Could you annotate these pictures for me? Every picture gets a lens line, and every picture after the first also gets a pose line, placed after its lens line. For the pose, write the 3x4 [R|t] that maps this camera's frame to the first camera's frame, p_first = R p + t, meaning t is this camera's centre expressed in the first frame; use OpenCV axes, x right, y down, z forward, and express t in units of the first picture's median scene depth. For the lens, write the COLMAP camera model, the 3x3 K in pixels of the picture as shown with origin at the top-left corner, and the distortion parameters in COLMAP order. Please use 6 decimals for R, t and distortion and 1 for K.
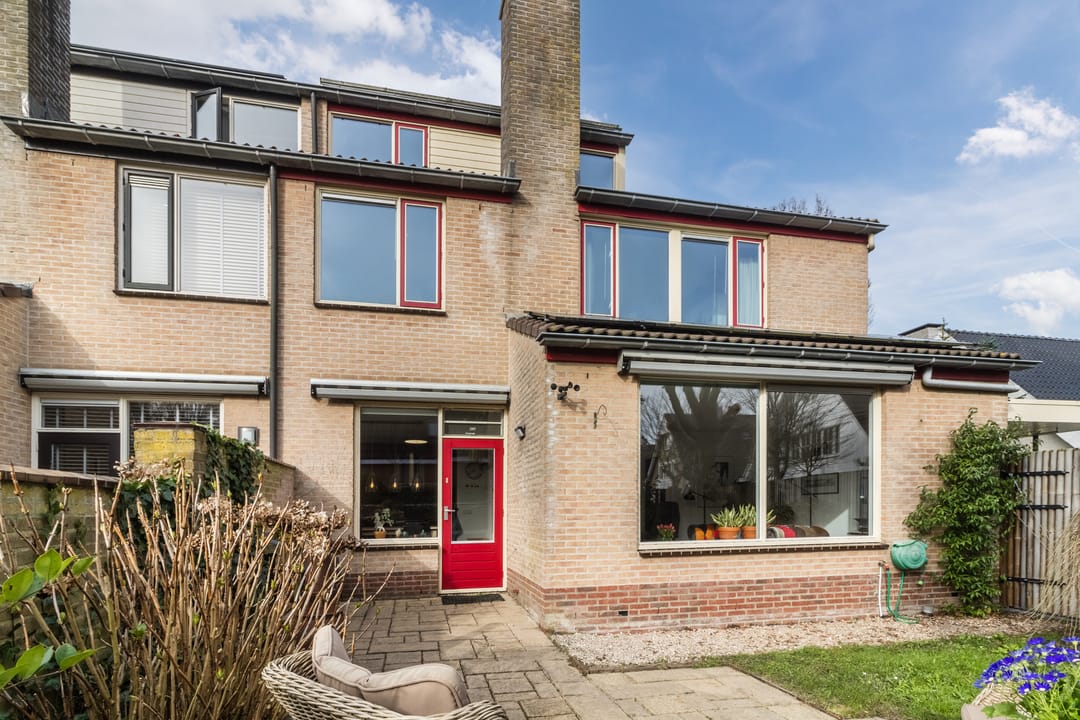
lens RADIAL K [[543.3, 0, 540.5], [0, 543.3, 509.8], [0, 0, 1]] dist [0.000451, 0.000636]
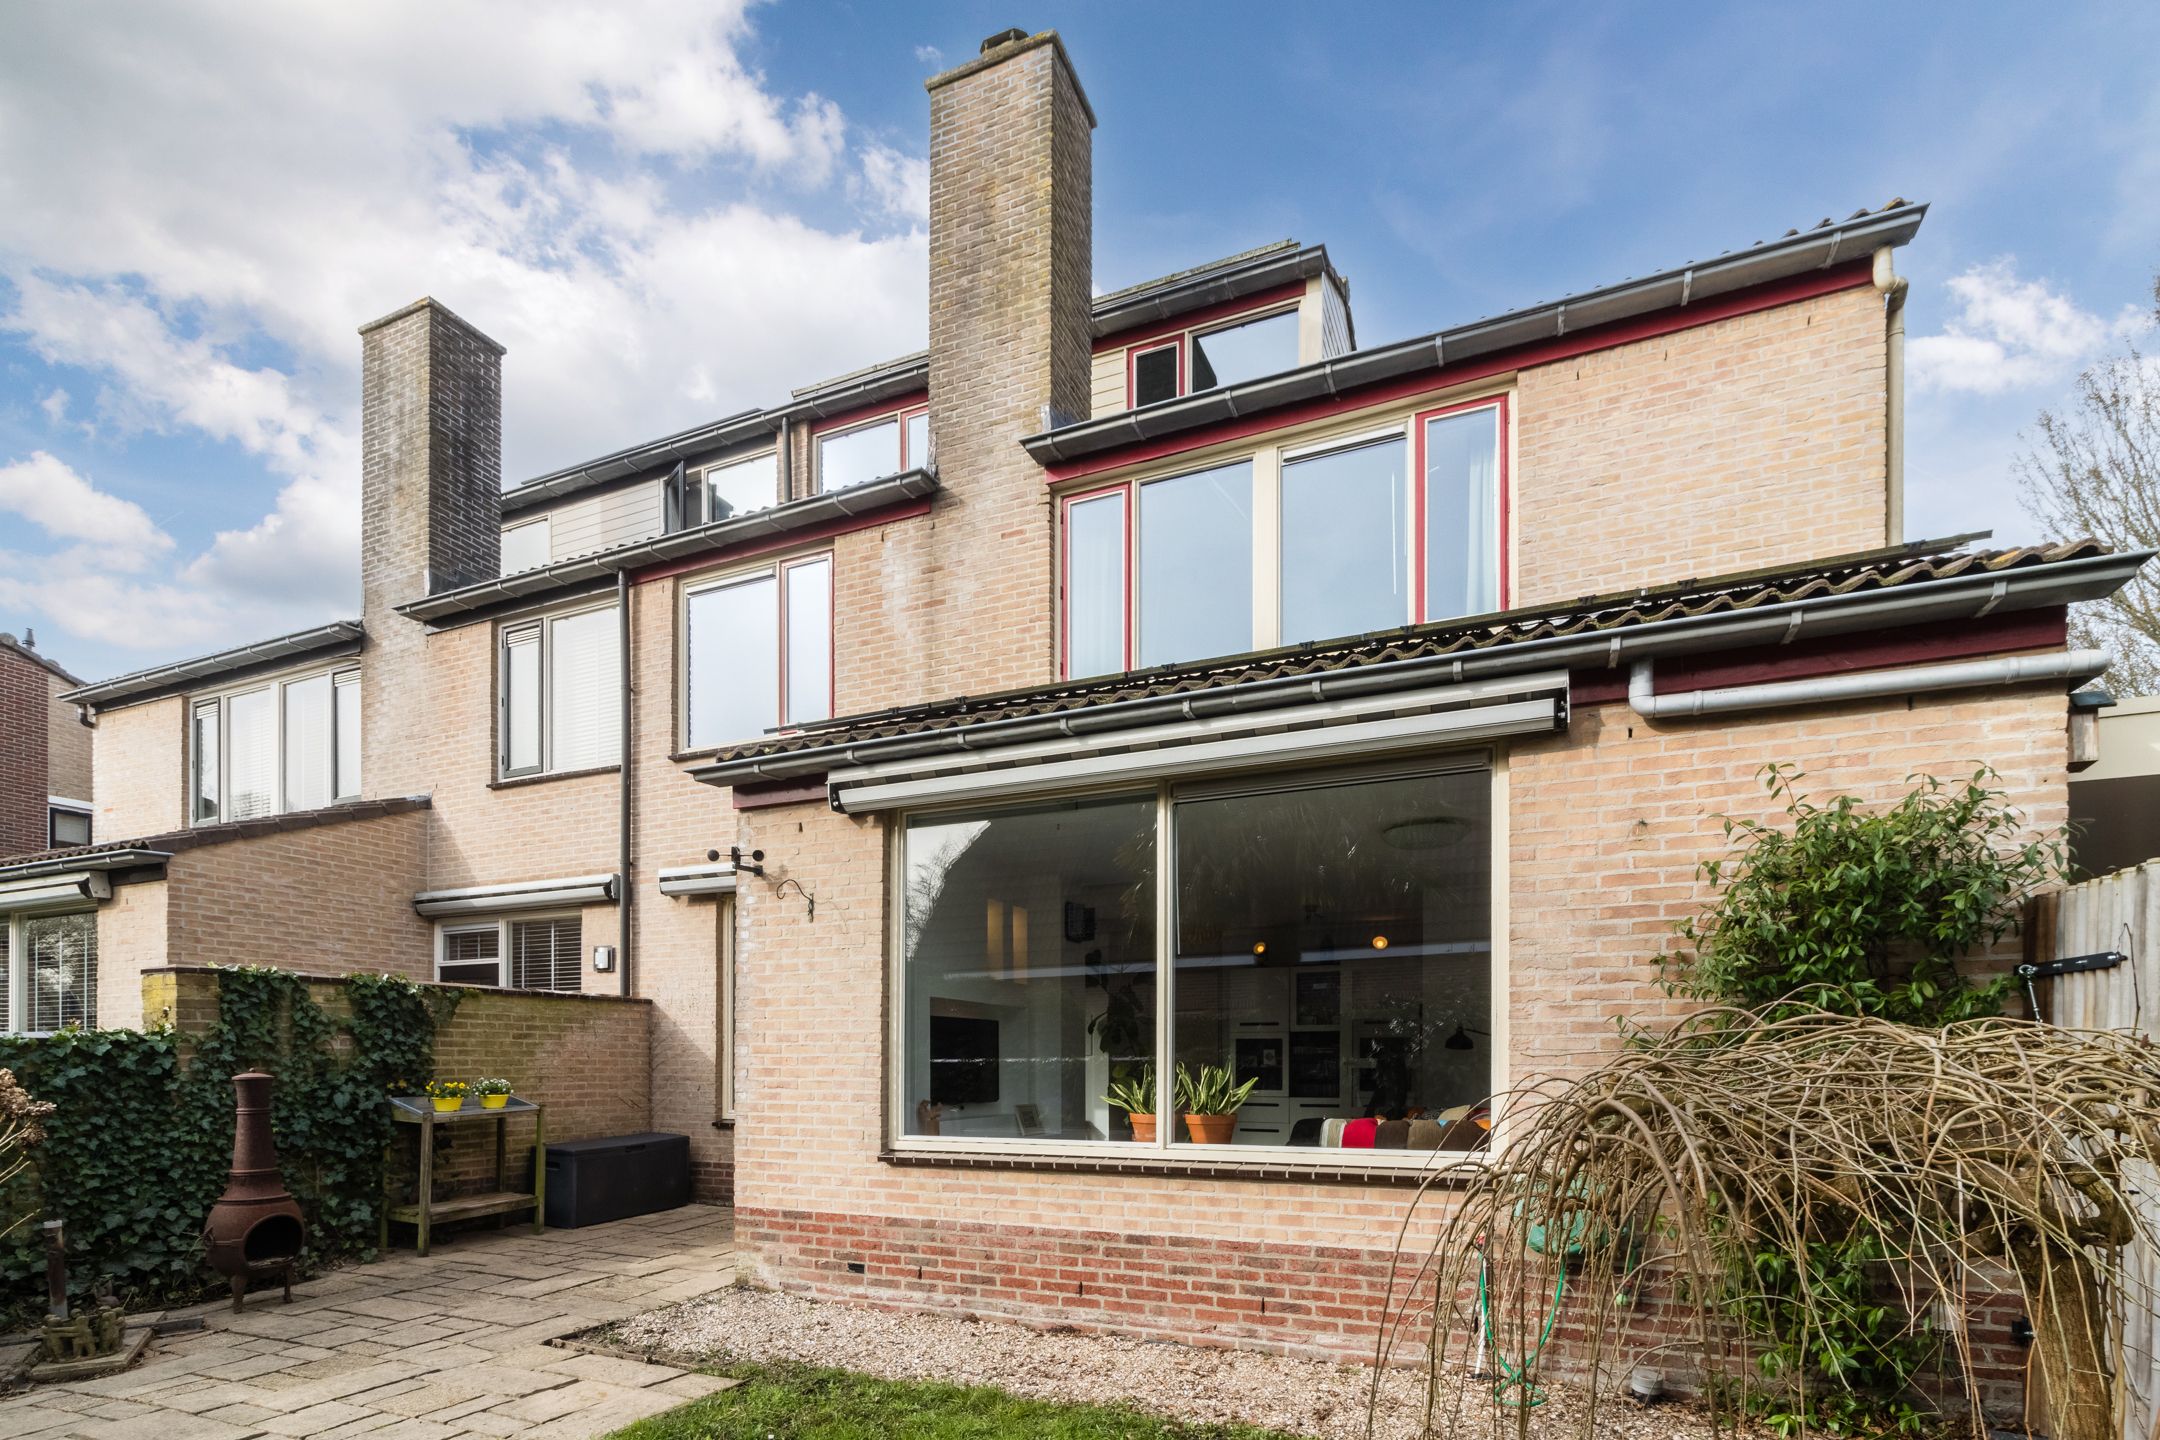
lens RADIAL K [[1043.0, 0, 1042.4], [0, 1043.0, 1054.2], [0, 0, 1]] dist [0.002389, 0.000043]
pose [[0.806399, 0.006738, -0.591334, 0.829476], [-0.009952, 0.999948, -0.002177, -0.015140], [0.591288, 0.007640, 0.806424, 0.268839]]
